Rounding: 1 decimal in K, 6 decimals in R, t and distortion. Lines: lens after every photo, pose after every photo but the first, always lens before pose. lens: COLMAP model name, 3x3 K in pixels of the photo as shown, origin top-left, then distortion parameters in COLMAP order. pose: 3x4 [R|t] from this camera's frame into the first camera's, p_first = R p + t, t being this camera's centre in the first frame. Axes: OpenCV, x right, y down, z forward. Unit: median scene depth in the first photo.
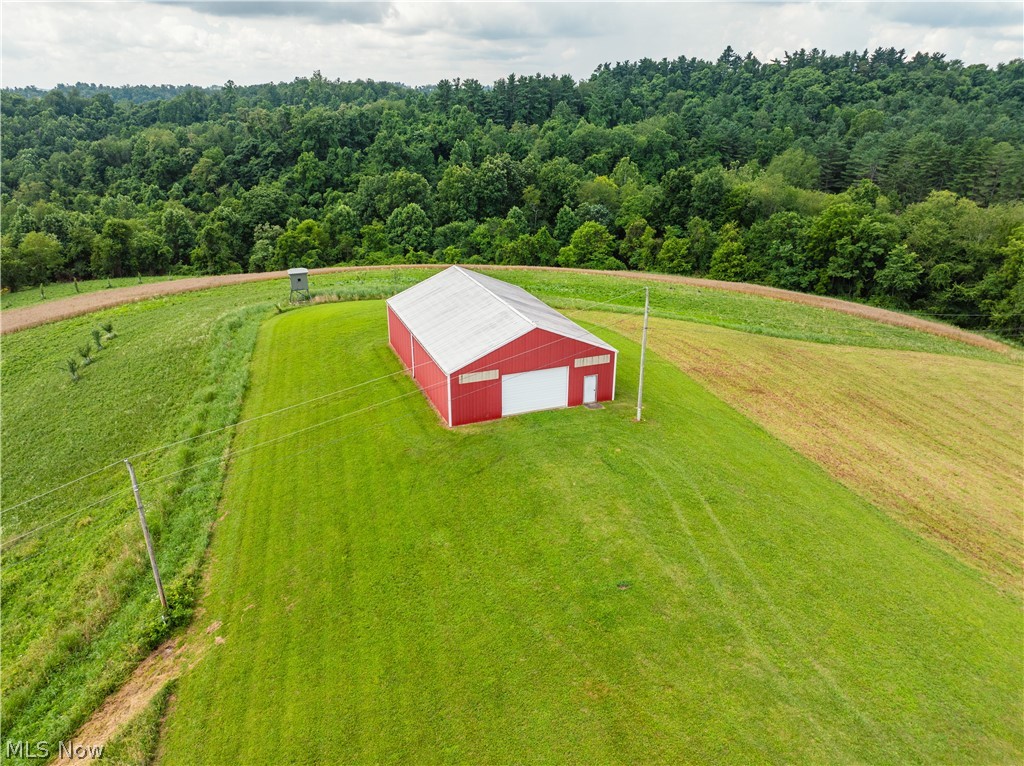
lens RADIAL K [[721.1, 0, 516.7], [0, 721.1, 376.6], [0, 0, 1]] dist [-0.046988, 0.019156]
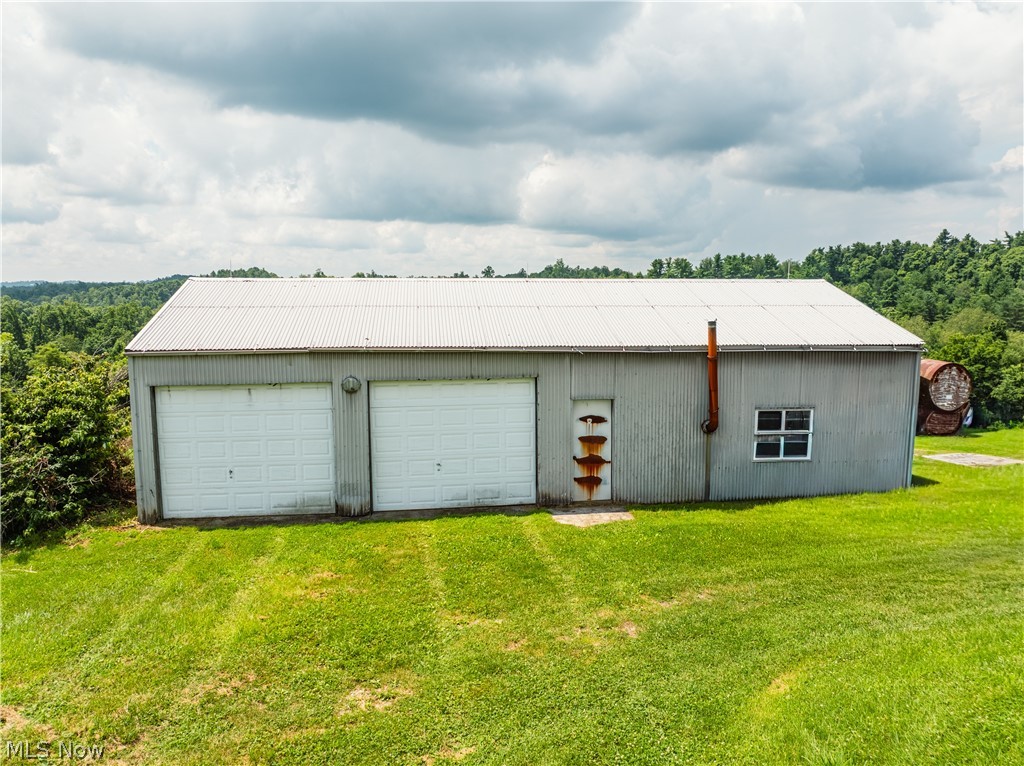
lens RADIAL K [[721.1, 0, 517.1], [0, 721.1, 381.3], [0, 0, 1]] dist [-0.046988, 0.019156]
pose [[0.946972, 0.038853, -0.318959, 0.069810], [-0.116783, 0.966395, -0.229004, 0.080858], [0.299343, 0.254109, 0.919686, -0.106591]]
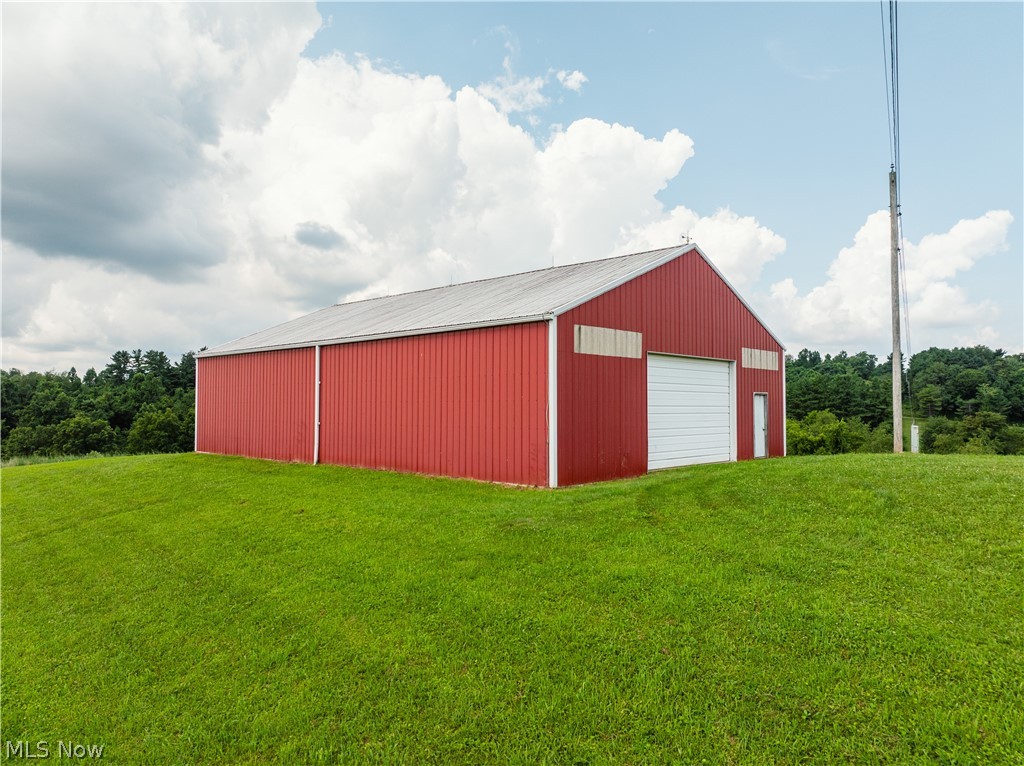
lens RADIAL K [[721.1, 0, 521.0], [0, 721.1, 389.6], [0, 0, 1]] dist [-0.046988, 0.019156]
pose [[0.901316, 0.005987, 0.433121, -0.040894], [0.164769, 0.920001, -0.355597, 0.023094], [-0.400601, 0.391870, 0.828225, 0.108543]]
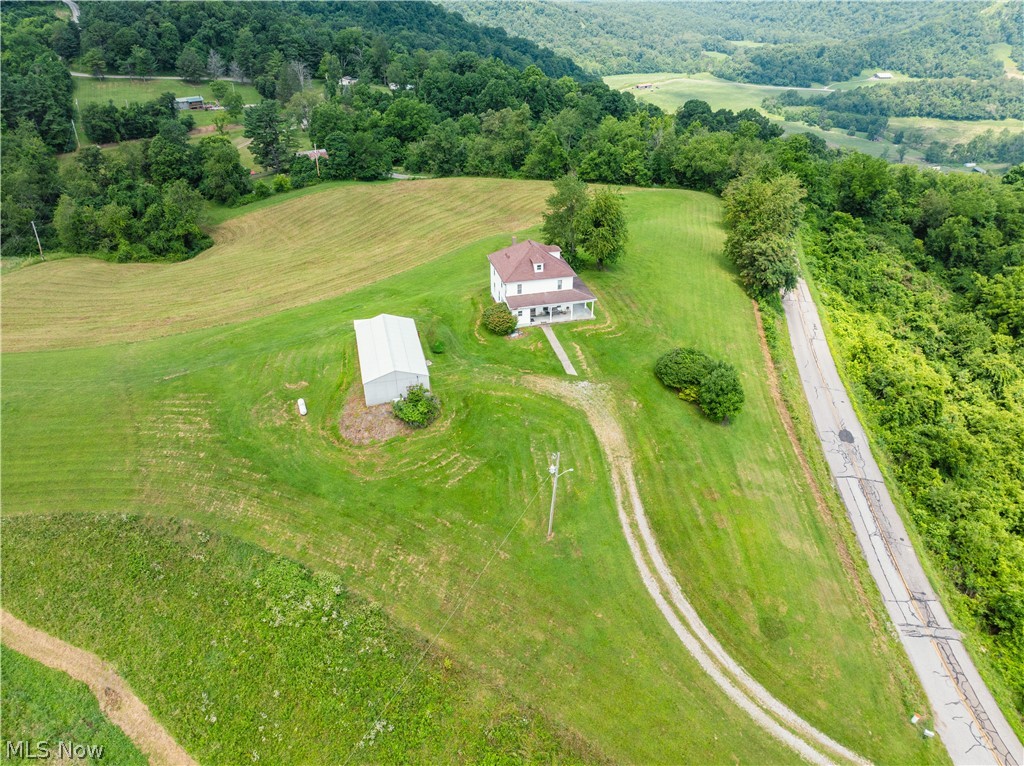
lens RADIAL K [[721.1, 0, 514.0], [0, 721.1, 377.1], [0, 0, 1]] dist [-0.046988, 0.019156]
pose [[0.211604, -0.517839, 0.828895, -0.183290], [0.360981, 0.829542, 0.426090, -0.030174], [-0.908249, 0.209053, 0.362464, -0.206584]]
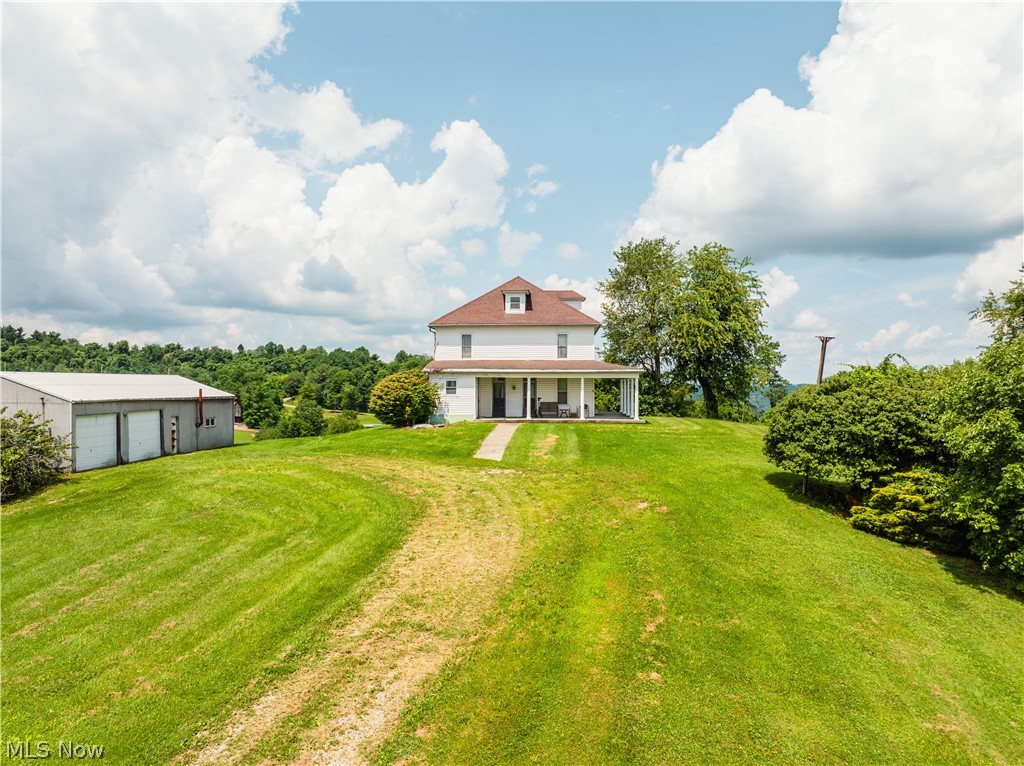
lens RADIAL K [[721.1, 0, 508.0], [0, 721.1, 385.0], [0, 0, 1]] dist [-0.046988, 0.019156]
pose [[0.520849, -0.001604, 0.853647, -0.016678], [0.314663, 0.929943, -0.190243, 0.108459], [-0.793539, 0.367699, 0.484865, -0.173715]]
